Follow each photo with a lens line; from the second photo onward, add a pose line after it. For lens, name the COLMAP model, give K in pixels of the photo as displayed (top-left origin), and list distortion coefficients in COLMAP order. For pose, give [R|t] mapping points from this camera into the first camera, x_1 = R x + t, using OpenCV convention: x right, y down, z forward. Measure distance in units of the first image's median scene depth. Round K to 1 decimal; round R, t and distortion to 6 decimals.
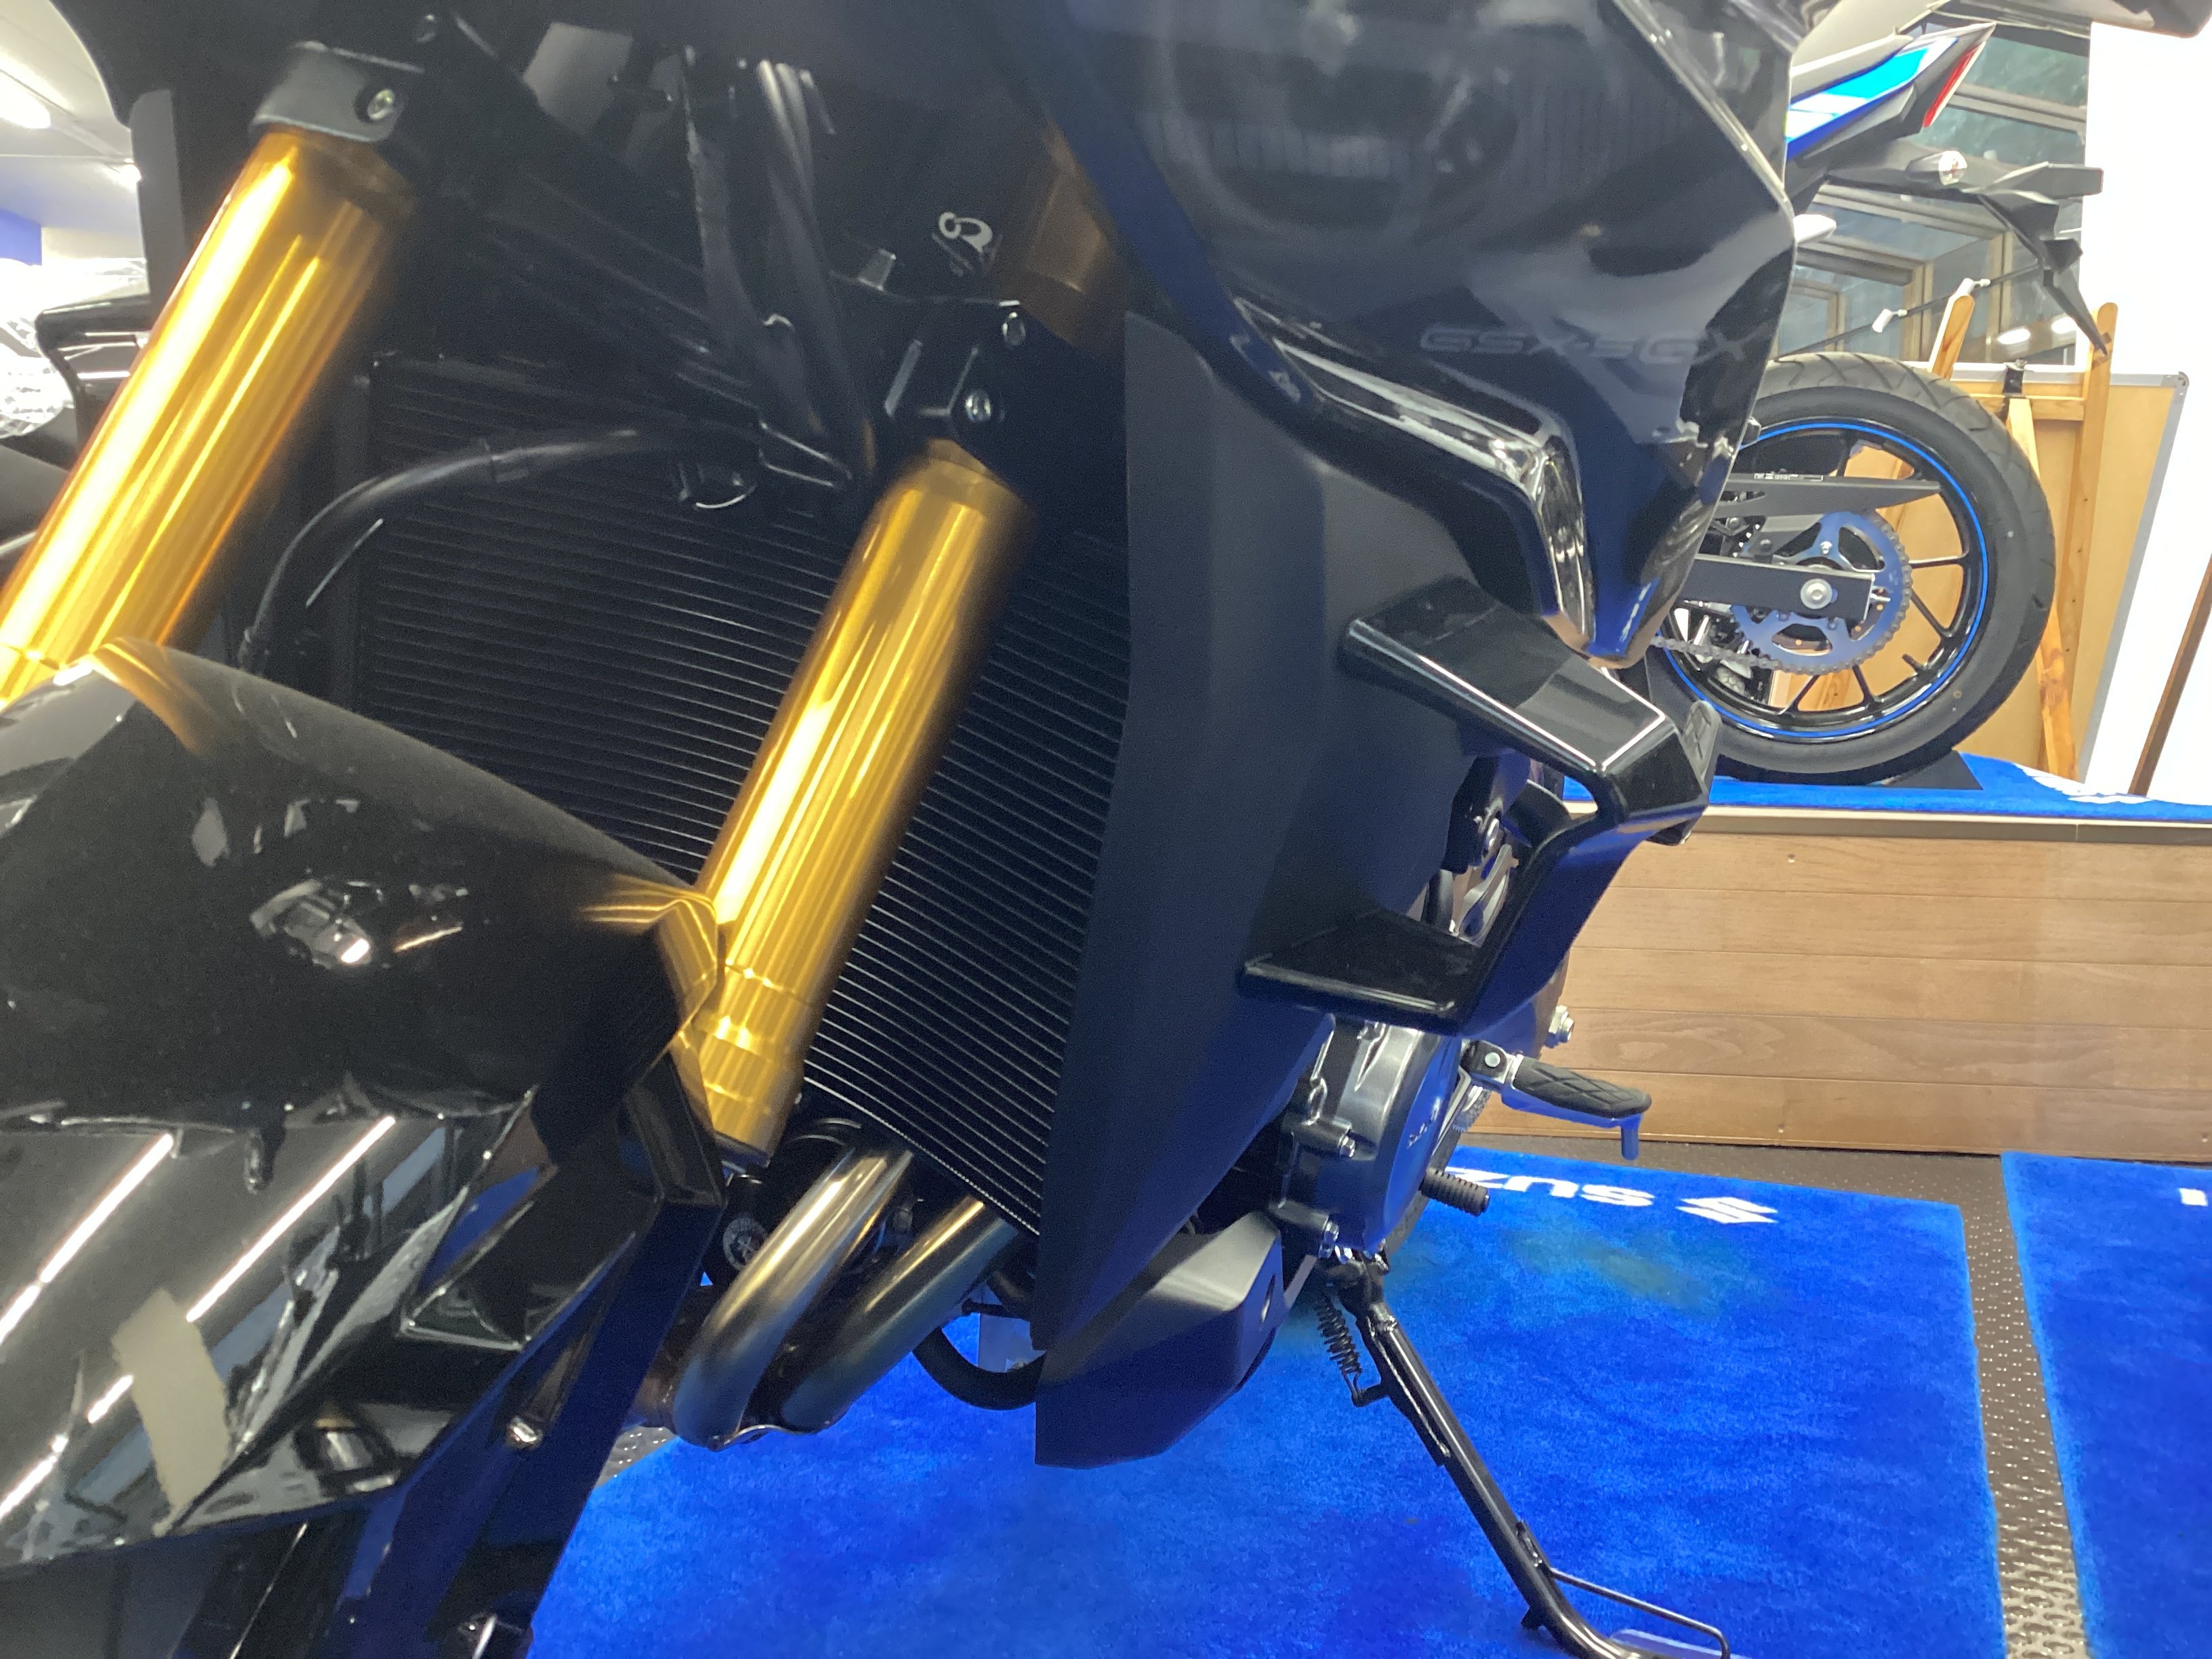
lens RADIAL K [[2018.7, 0, 1106.0], [0, 2018.7, 829.5], [0, 0, 1]] dist [0.073966, -0.114479]
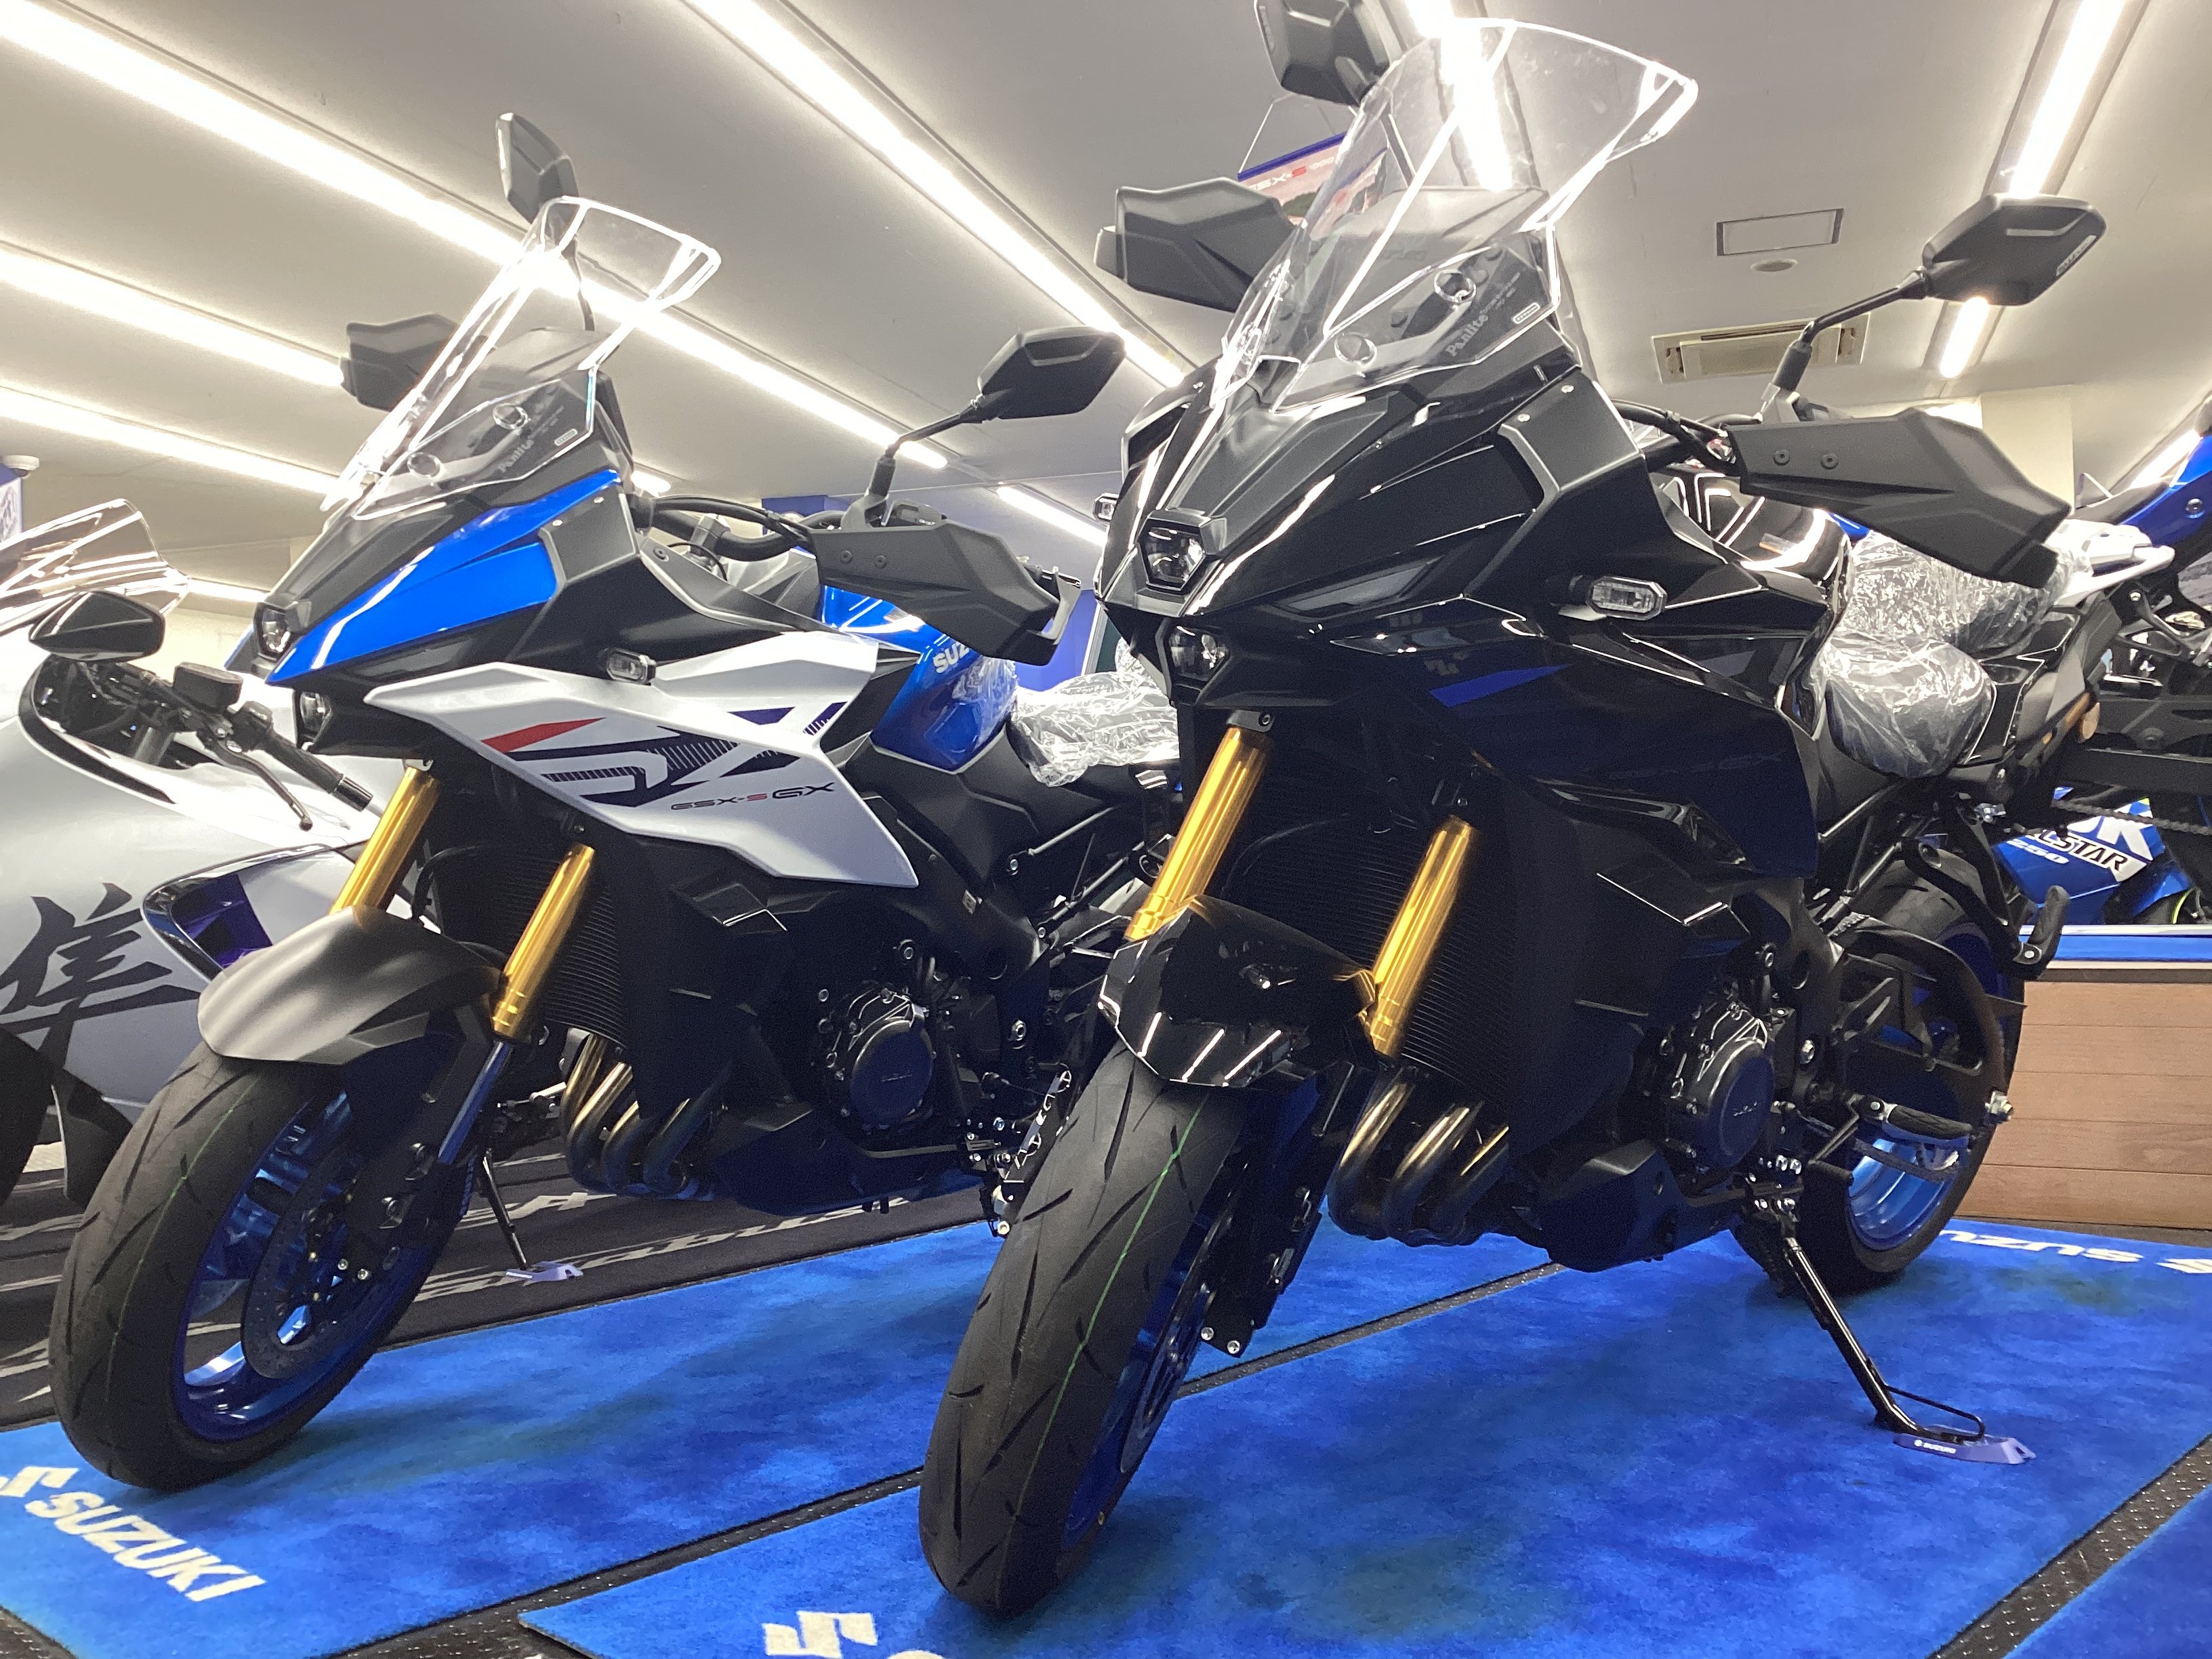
lens RADIAL K [[2018.7, 0, 1106.0], [0, 2018.7, 829.5], [0, 0, 1]] dist [0.073966, -0.114479]
pose [[0.928950, -0.042854, -0.367718, 0.514295], [0.006879, 0.995104, -0.098592, 0.108389], [0.370142, 0.089057, 0.924696, -1.818833]]
